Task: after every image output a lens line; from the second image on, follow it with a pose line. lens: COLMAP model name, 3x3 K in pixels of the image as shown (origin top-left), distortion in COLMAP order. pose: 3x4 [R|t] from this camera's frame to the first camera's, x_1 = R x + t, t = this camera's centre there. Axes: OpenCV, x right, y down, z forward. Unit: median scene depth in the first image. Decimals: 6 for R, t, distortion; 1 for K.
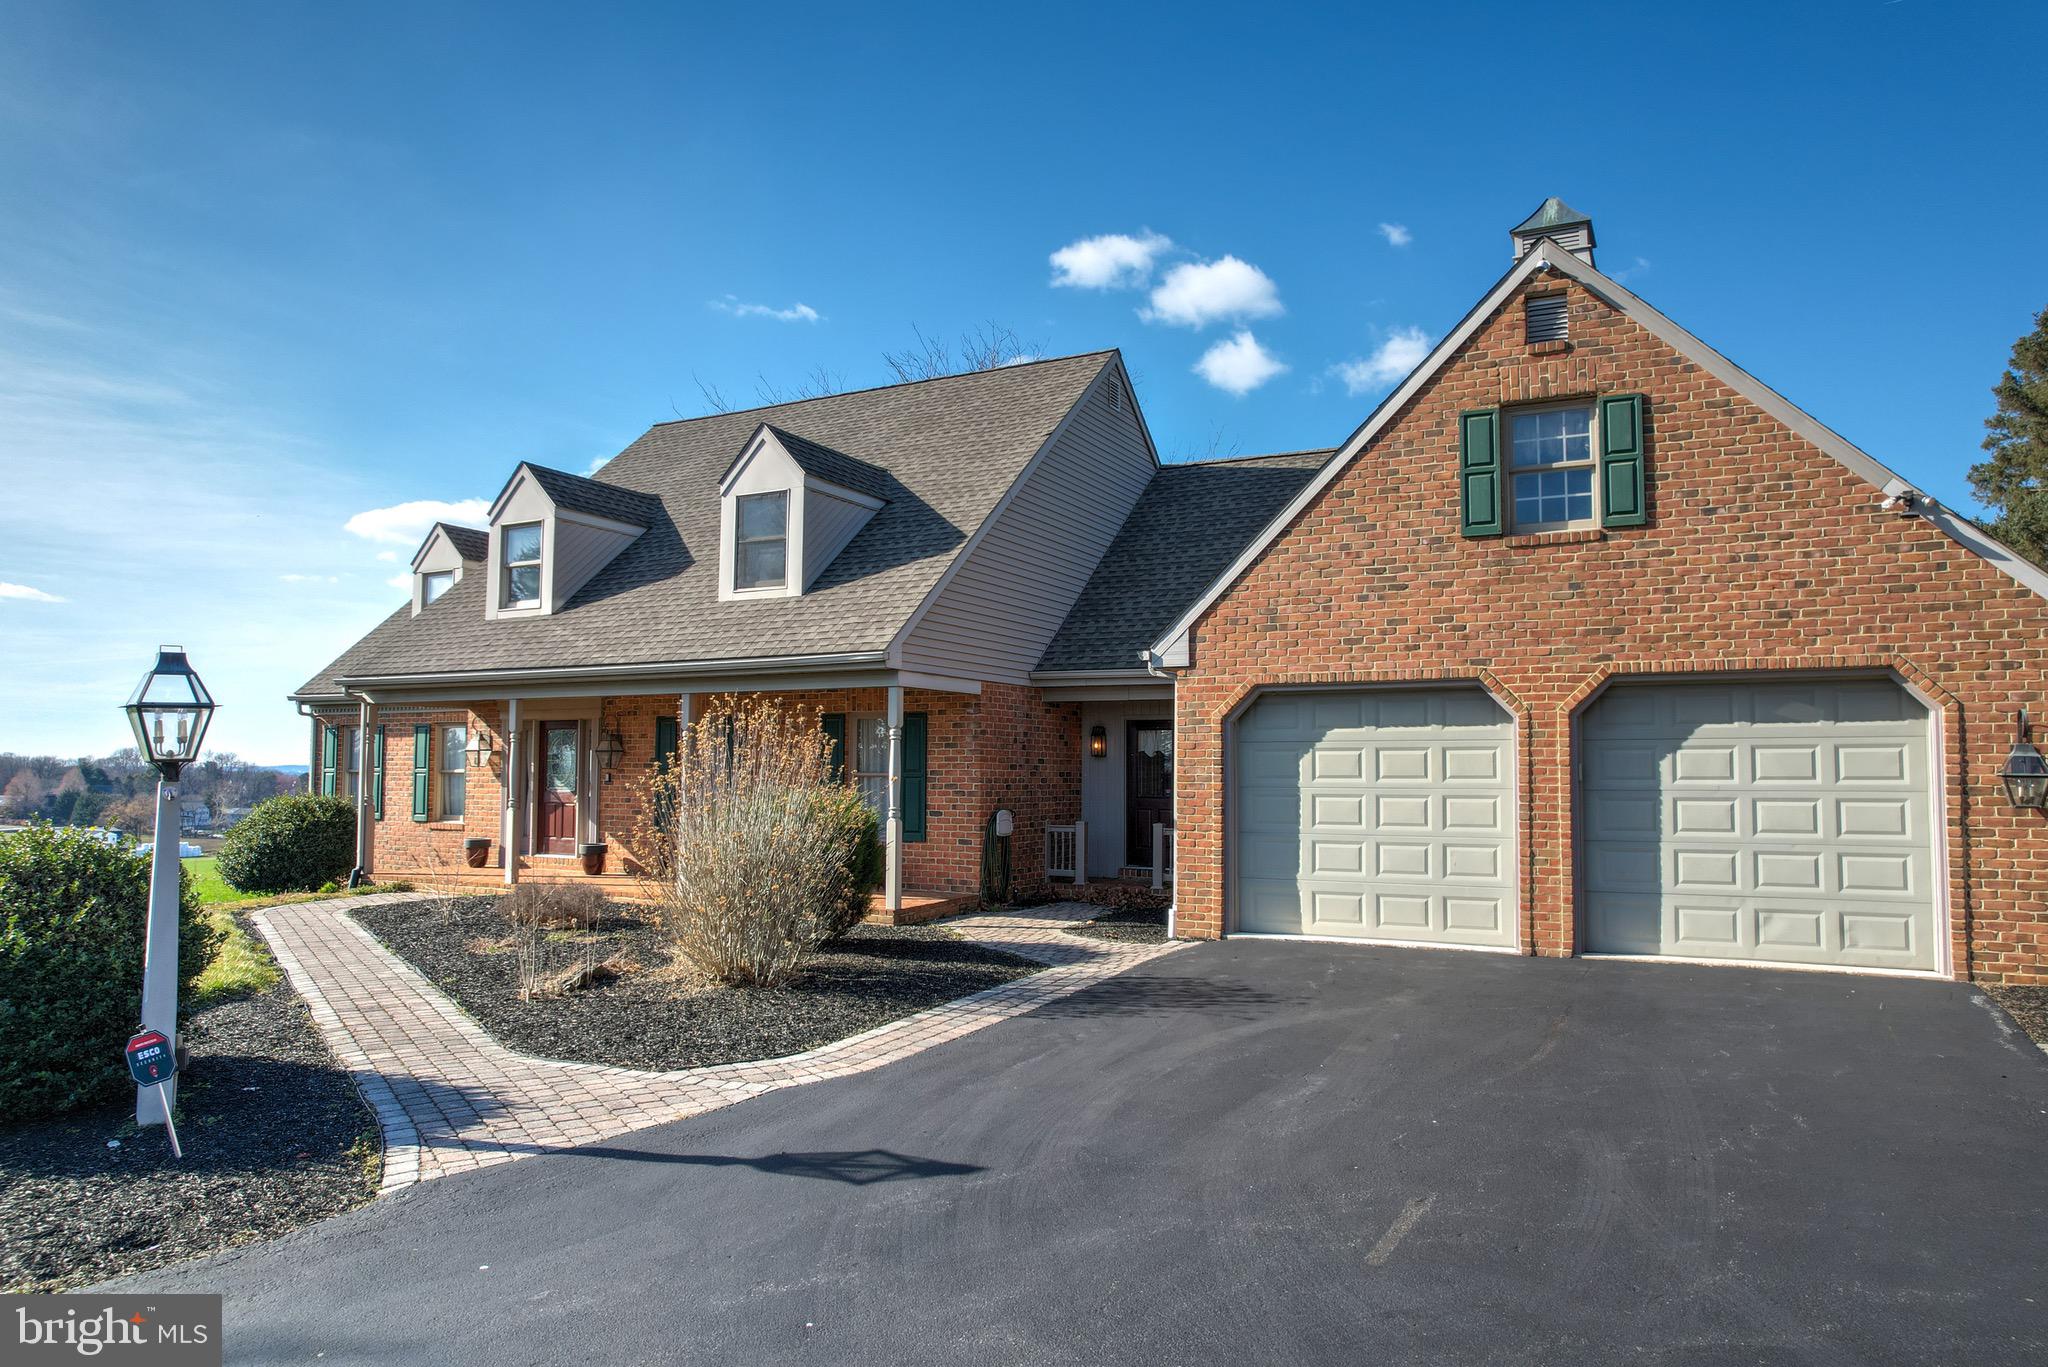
lens RADIAL K [[1329.0, 0, 1036.8], [0, 1329.0, 696.5], [0, 0, 1]] dist [-0.073607, 0.069718]
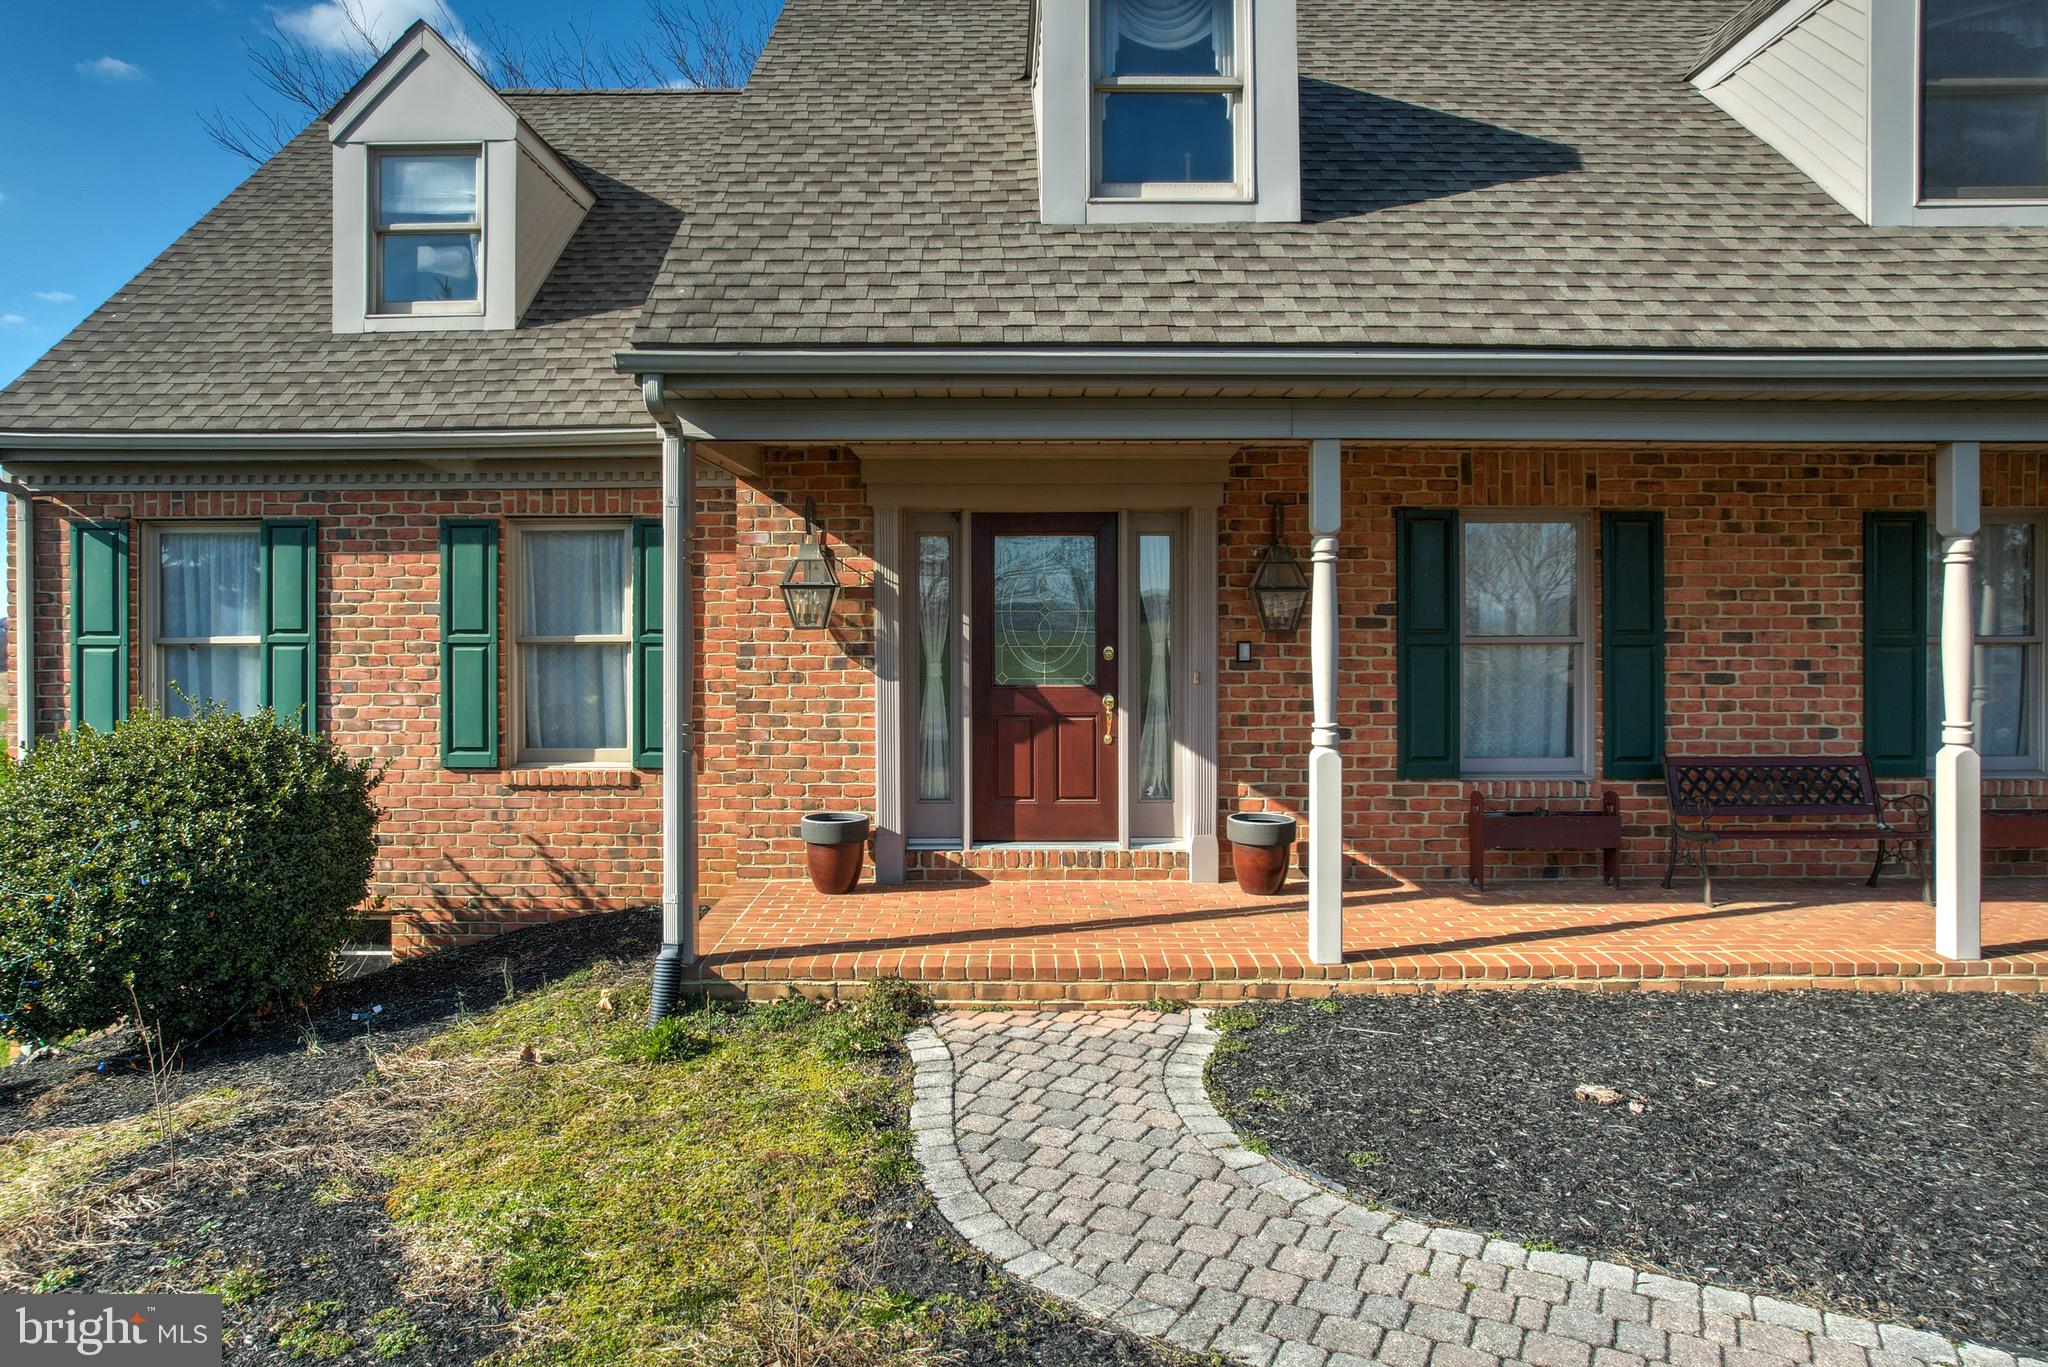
lens RADIAL K [[1331.8, 0, 1002.3], [0, 1331.8, 617.9], [0, 0, 1]] dist [-0.049937, 0.033126]
pose [[0.886693, -0.004782, 0.462334, -0.904788], [-0.021883, 0.998392, 0.052295, 0.046730], [-0.461841, -0.056487, 0.885162, 1.027558]]
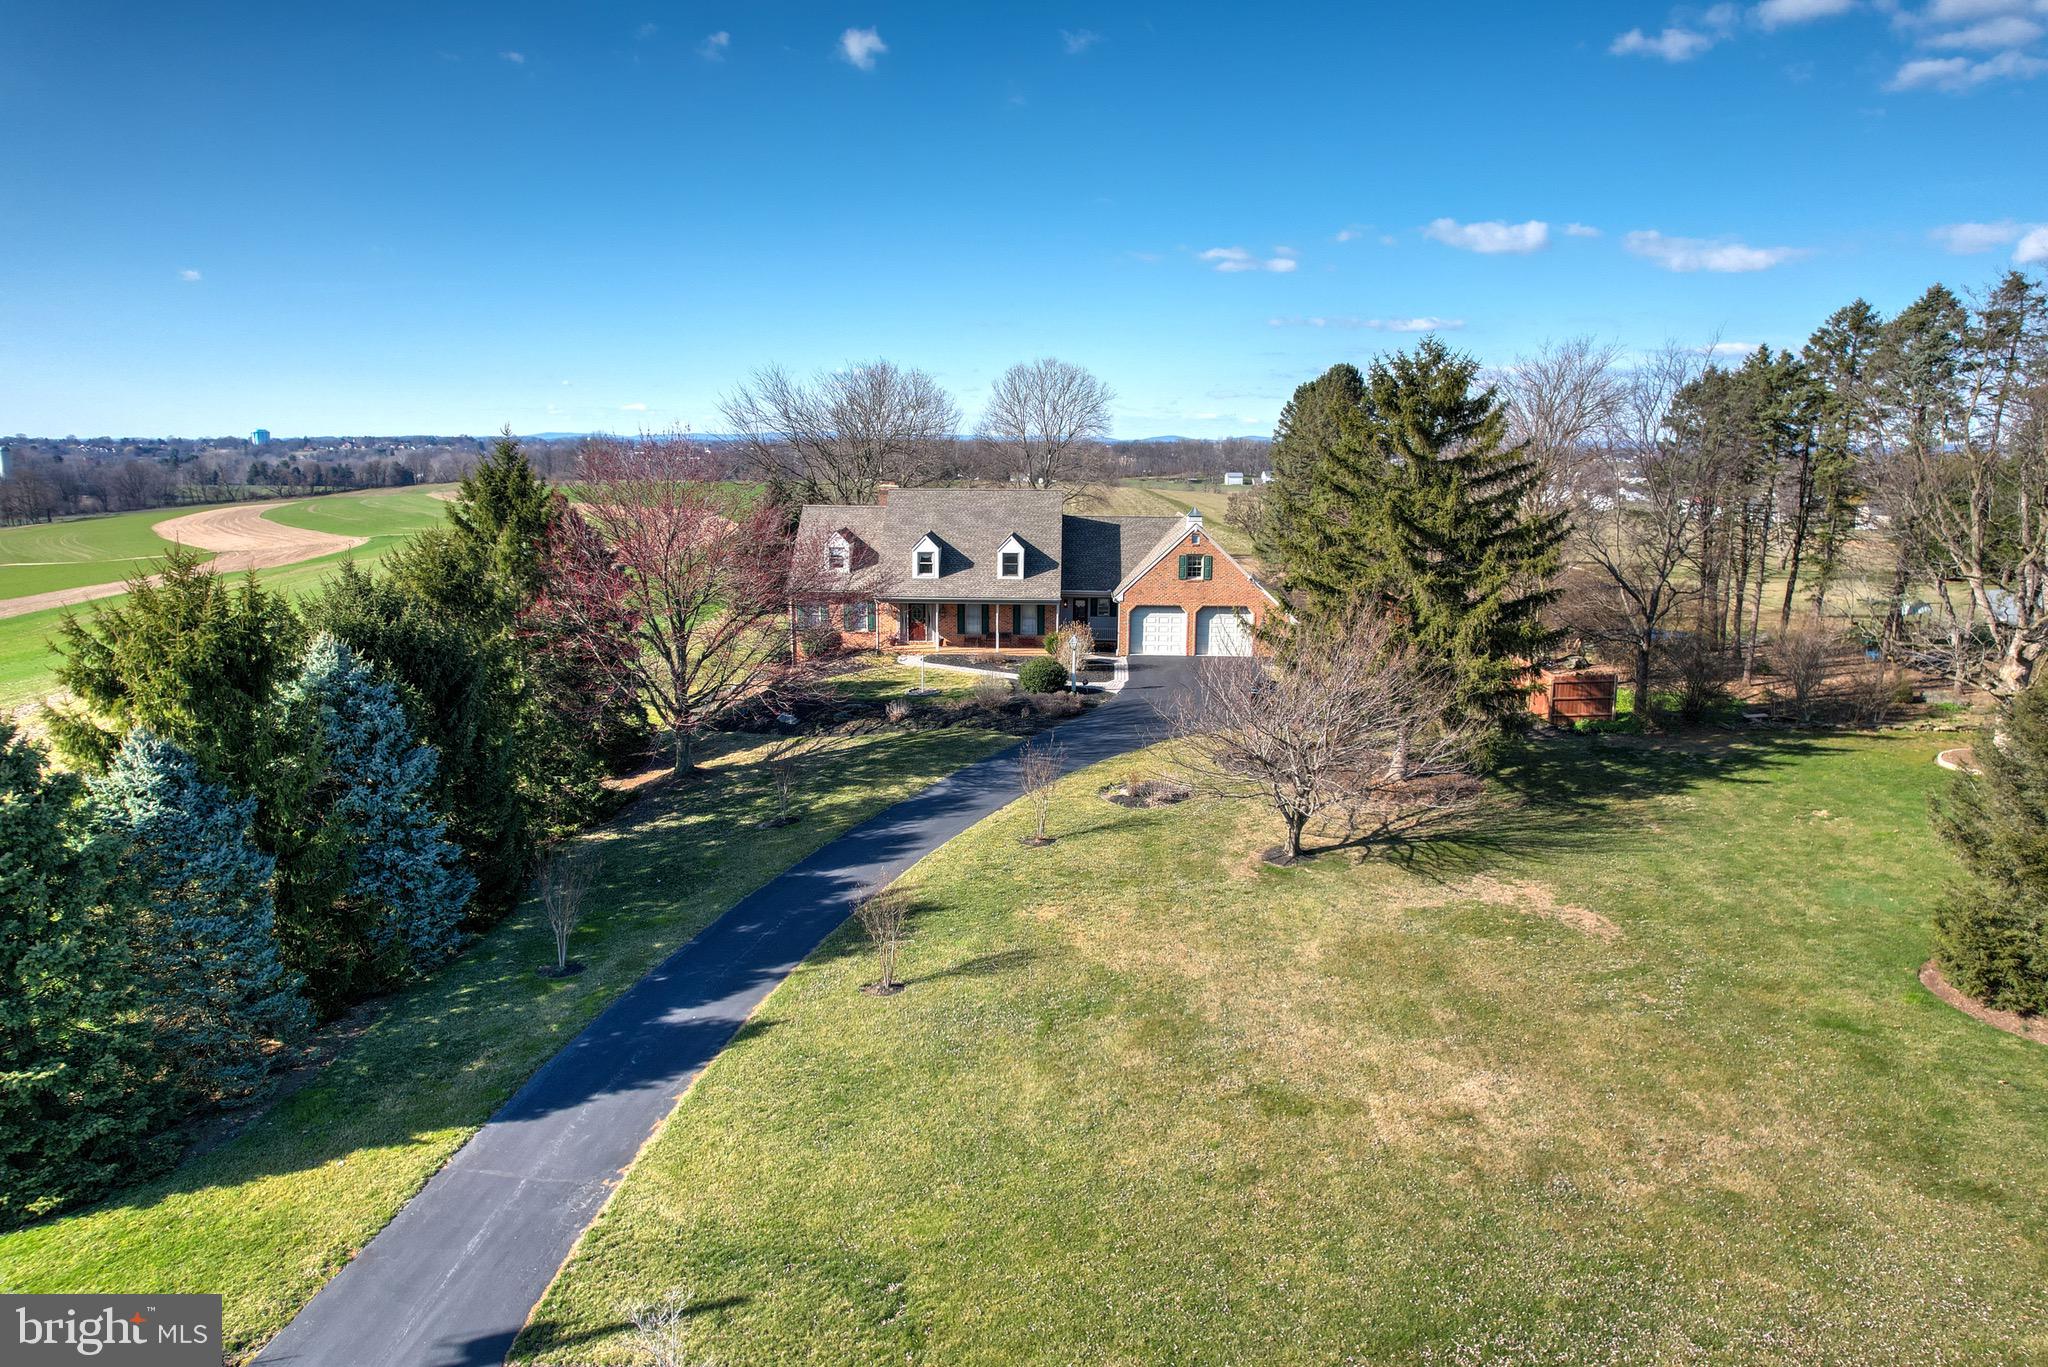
lens RADIAL K [[1342.0, 0, 1035.0], [0, 1342.0, 687.8], [0, 0, 1]] dist [-0.080266, 0.072520]
pose [[0.899078, -0.078516, 0.430689, -2.584843], [-0.029320, 0.970778, 0.238181, -0.975518], [-0.436805, -0.226771, 0.870504, -3.585622]]
